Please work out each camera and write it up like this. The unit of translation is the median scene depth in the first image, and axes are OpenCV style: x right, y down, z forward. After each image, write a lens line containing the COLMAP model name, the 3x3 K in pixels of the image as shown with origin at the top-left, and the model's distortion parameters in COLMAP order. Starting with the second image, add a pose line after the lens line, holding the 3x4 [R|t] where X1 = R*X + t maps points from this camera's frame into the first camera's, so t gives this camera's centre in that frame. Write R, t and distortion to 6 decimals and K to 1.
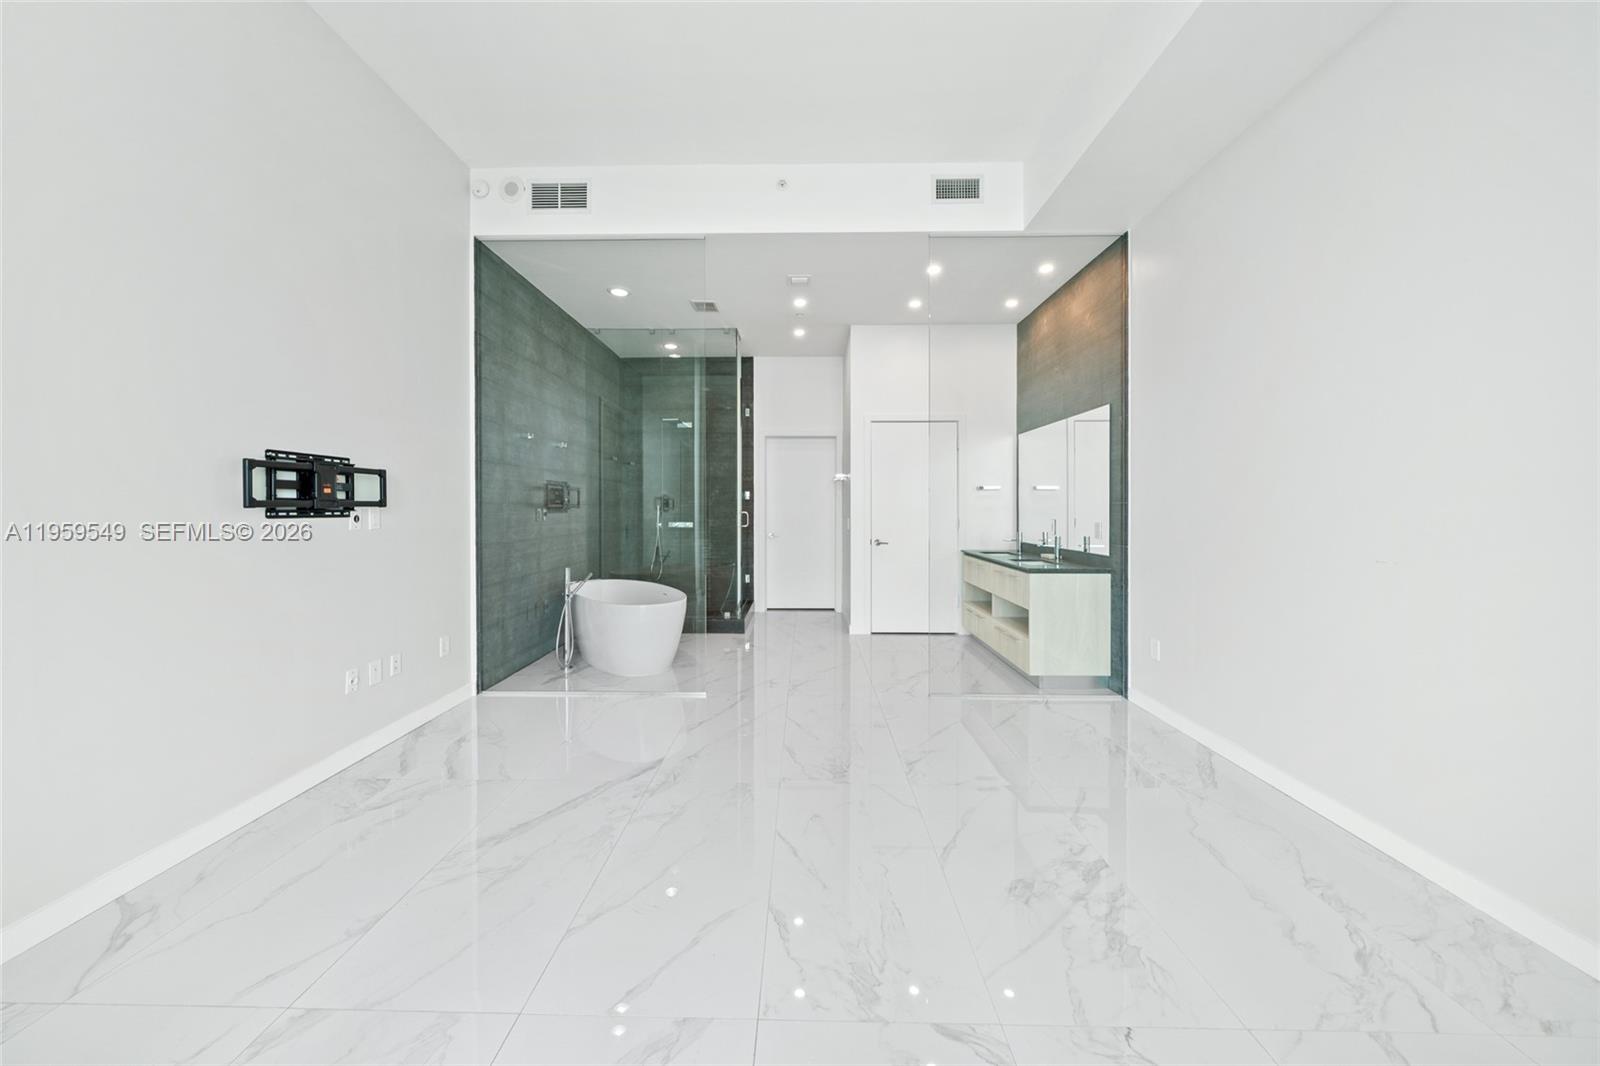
lens RADIAL K [[562.6, 0, 775.0], [0, 562.6, 512.5], [0, 0, 1]] dist [-0.001830, -0.000319]
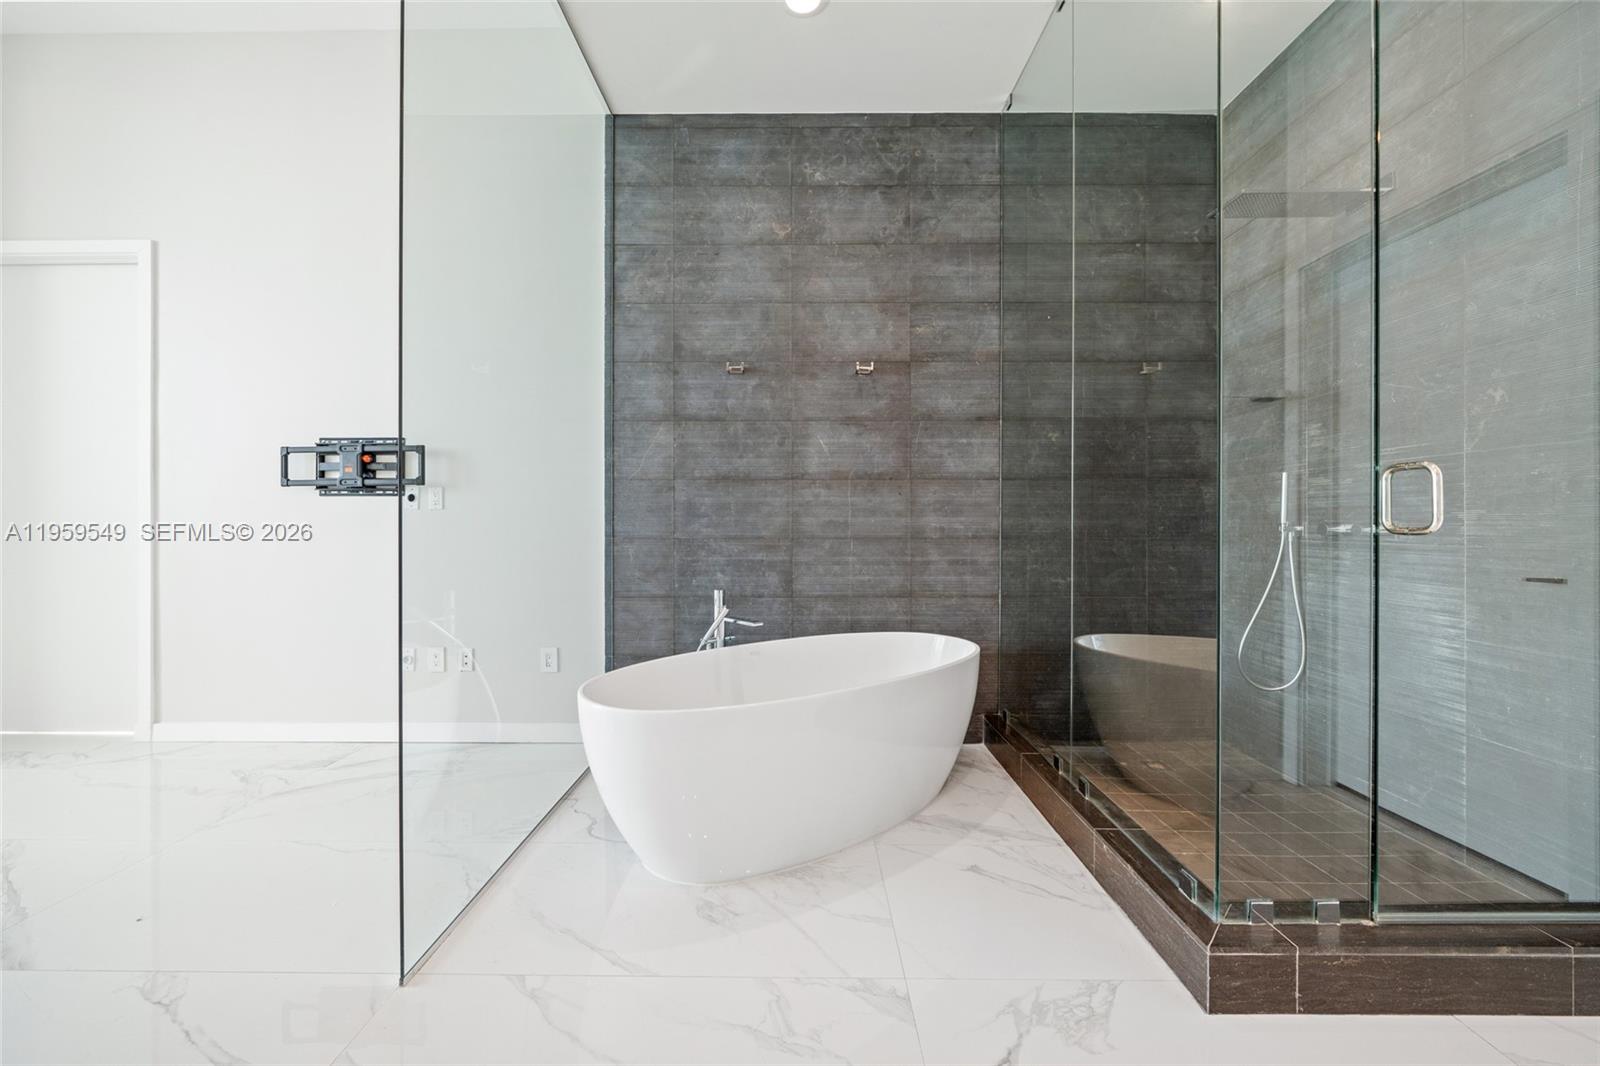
lens RADIAL K [[590.7, 0, 793.3], [0, 590.7, 521.7], [0, 0, 1]] dist [0.001843, 0.000386]
pose [[0.036725, 0.004039, -0.999317, 0.256784], [-0.006853, 0.999969, 0.003790, 0.035420], [0.999302, 0.006710, 0.036752, 1.290617]]
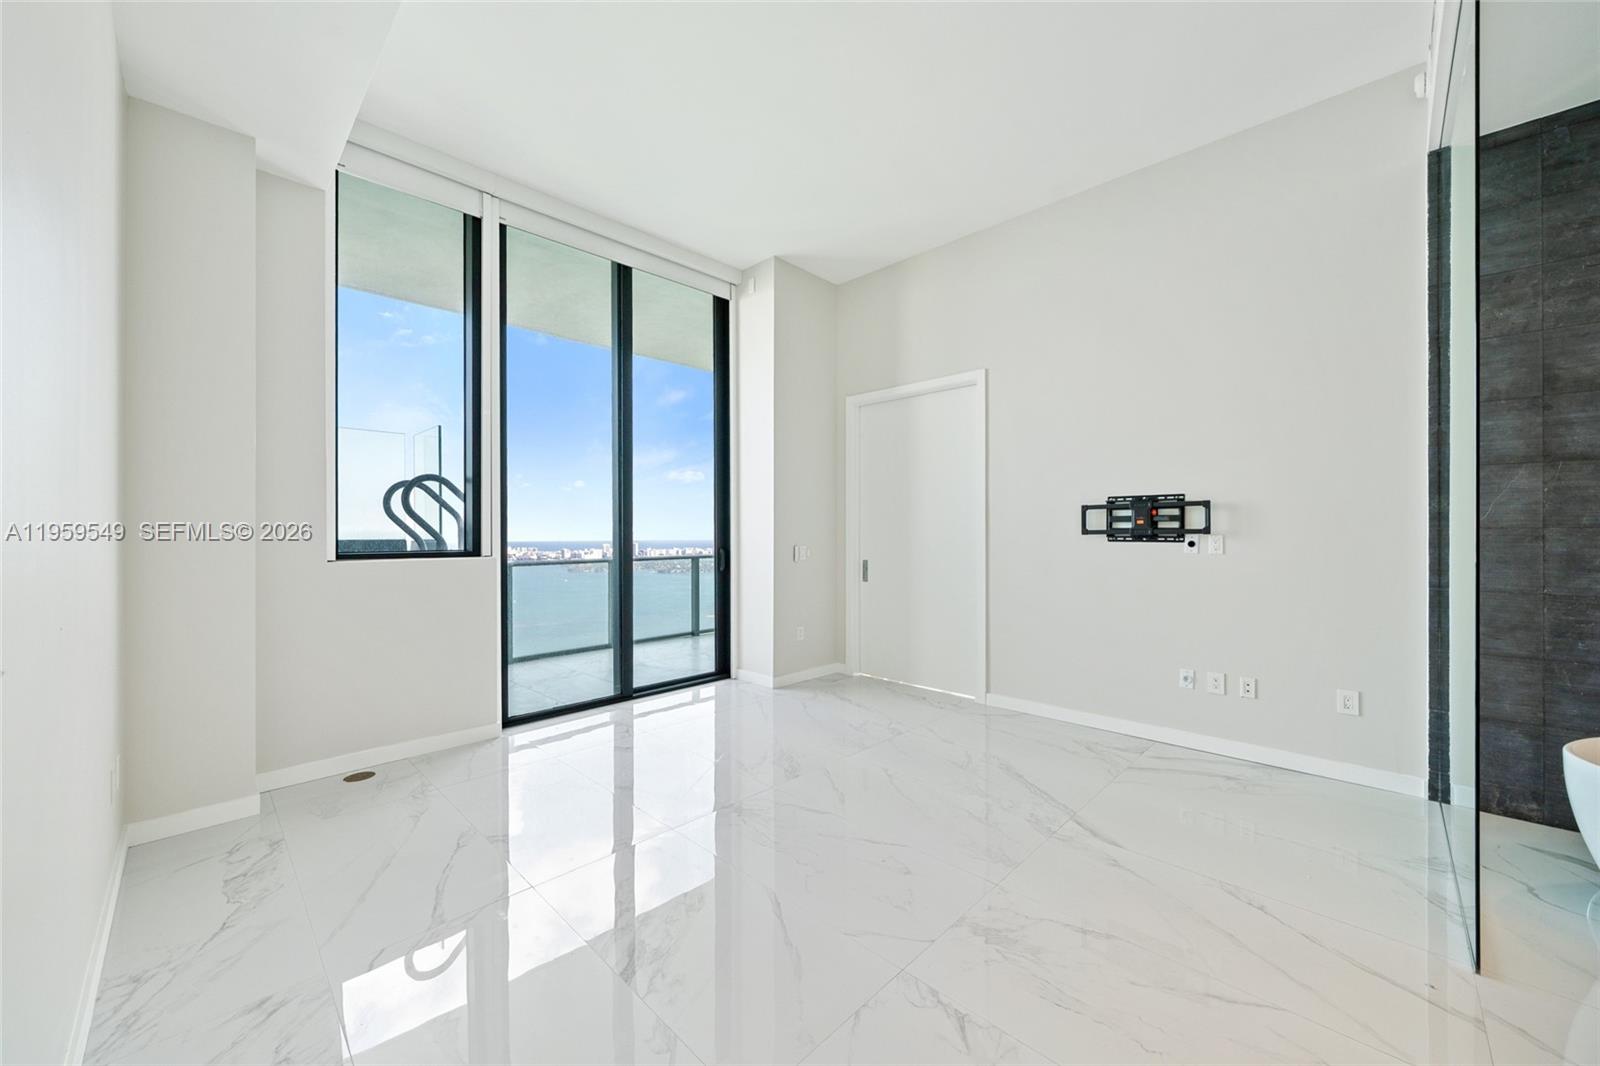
lens RADIAL K [[590.7, 0, 812.3], [0, 590.7, 533.6], [0, 0, 1]] dist [0.001843, 0.000386]
pose [[-0.648760, 0.000675, -0.760993, 0.571516], [-0.005482, 0.999970, 0.005561, -0.010362], [0.760973, 0.007780, -0.648737, 0.946344]]
